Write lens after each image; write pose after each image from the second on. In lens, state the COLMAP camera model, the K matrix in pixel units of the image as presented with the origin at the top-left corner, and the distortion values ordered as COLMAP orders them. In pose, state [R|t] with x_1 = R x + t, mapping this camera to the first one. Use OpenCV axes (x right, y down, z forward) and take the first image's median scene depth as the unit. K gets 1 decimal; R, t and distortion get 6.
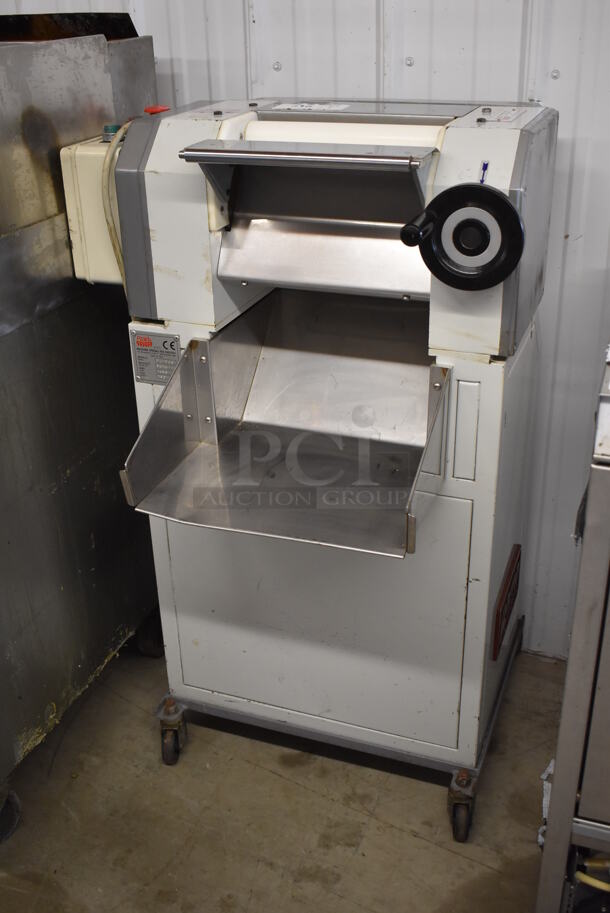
lens RADIAL K [[970.0, 0, 305.0], [0, 970.0, 456.5], [0, 0, 1]] dist [-0.060851, -0.009583]
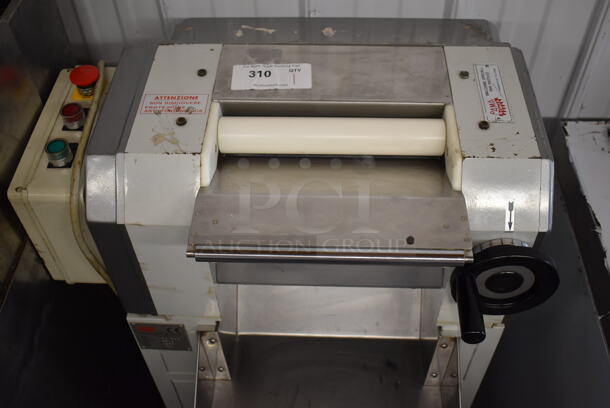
lens RADIAL K [[648.1, 0, 305.0], [0, 648.1, 204.0], [0, 0, 1]] dist [-0.060851, -0.009583]
pose [[0.948460, -0.237461, 0.209849, -0.117571], [0.141426, 0.909772, 0.390275, -0.474150], [-0.283589, -0.340482, 0.896465, 0.386600]]
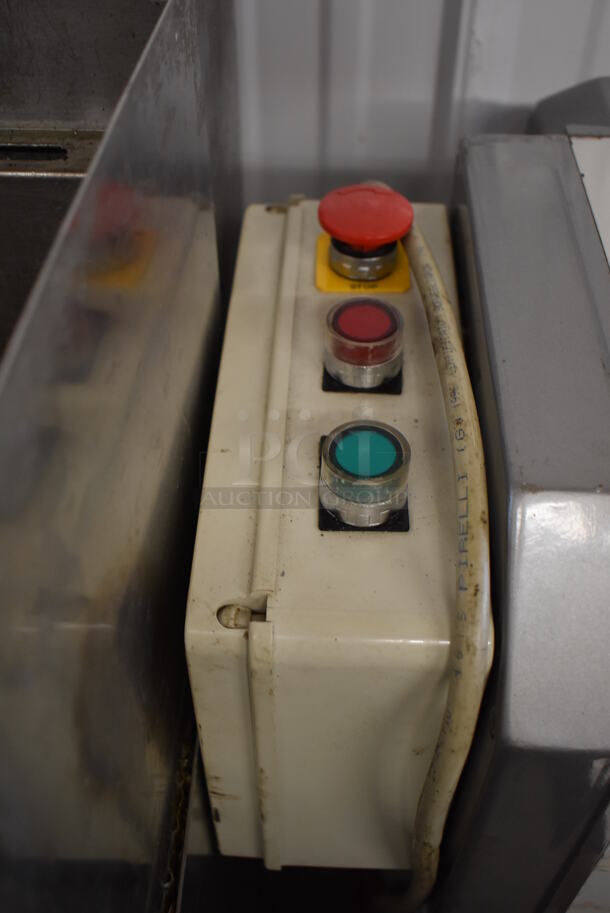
lens RADIAL K [[970.0, 0, 305.0], [0, 970.0, 456.5], [0, 0, 1]] dist [-0.060851, -0.009583]
pose [[0.950256, -0.209031, 0.230909, -0.259003], [0.117600, 0.927266, 0.355455, -0.413623], [-0.288415, -0.310618, 0.905722, 0.763235]]
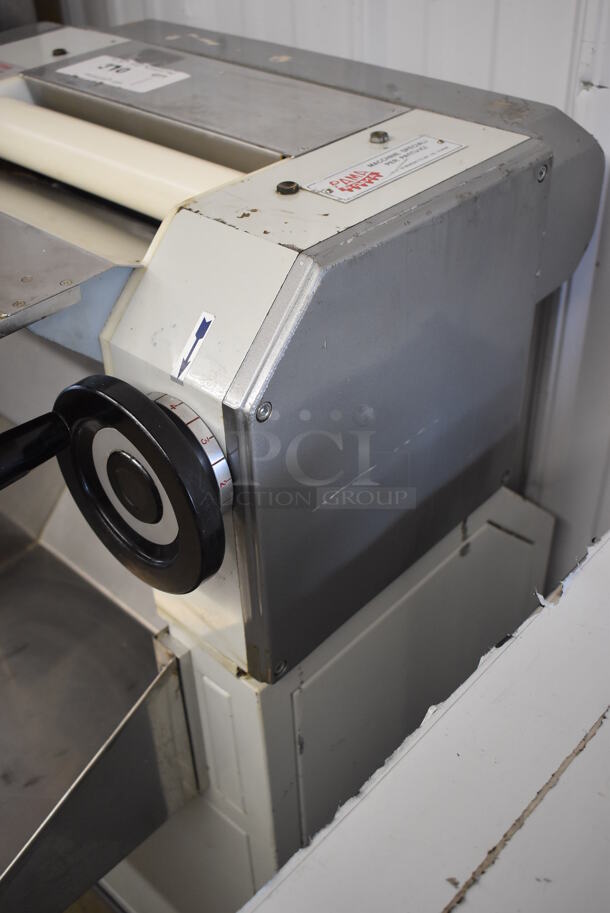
lens RADIAL K [[970.0, 0, 305.0], [0, 970.0, 456.5], [0, 0, 1]] dist [-0.060851, -0.009583]
pose [[0.927384, 0.224670, -0.299136, 0.303756], [-0.162154, 0.961976, 0.219791, -0.282511], [0.337142, -0.155324, 0.928552, 0.484039]]
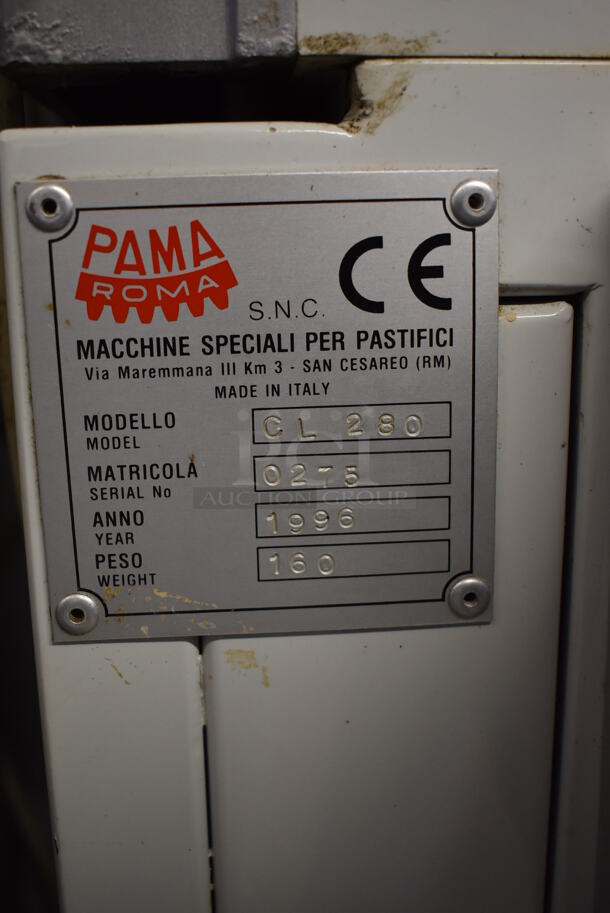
lens RADIAL K [[970.0, 0, 305.0], [0, 970.0, 456.5], [0, 0, 1]] dist [-0.060851, -0.009583]
pose [[0.907997, -0.089980, 0.409200, -0.197167], [0.188779, 0.959772, -0.207846, -0.069670], [-0.374037, 0.265972, 0.888457, 0.888235]]
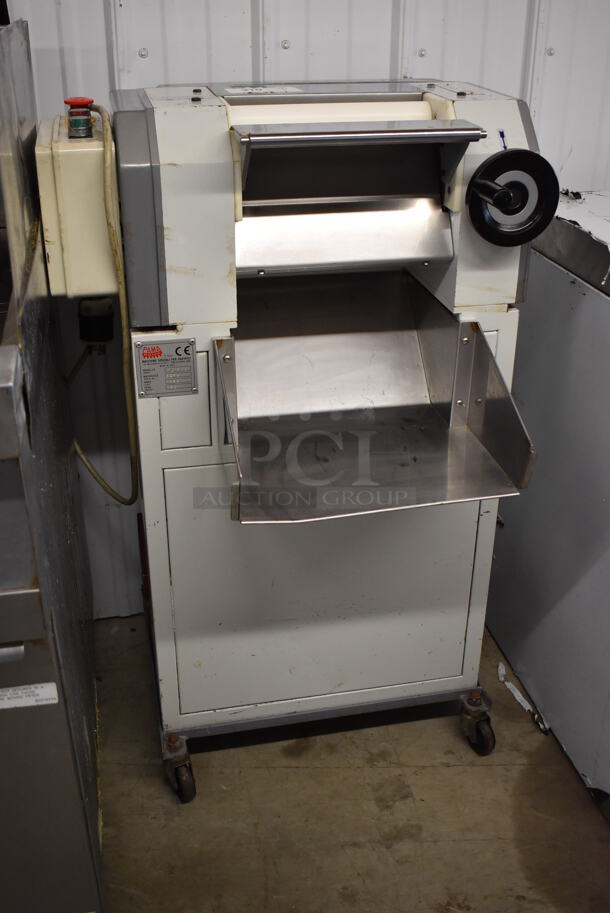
lens RADIAL K [[970.0, 0, 305.0], [0, 970.0, 456.5], [0, 0, 1]] dist [-0.060851, -0.009583]
pose [[0.843427, -0.222197, 0.489141, -0.509428], [0.220117, 0.973459, 0.062655, -0.047594], [-0.490080, 0.054823, 0.869952, 0.135739]]
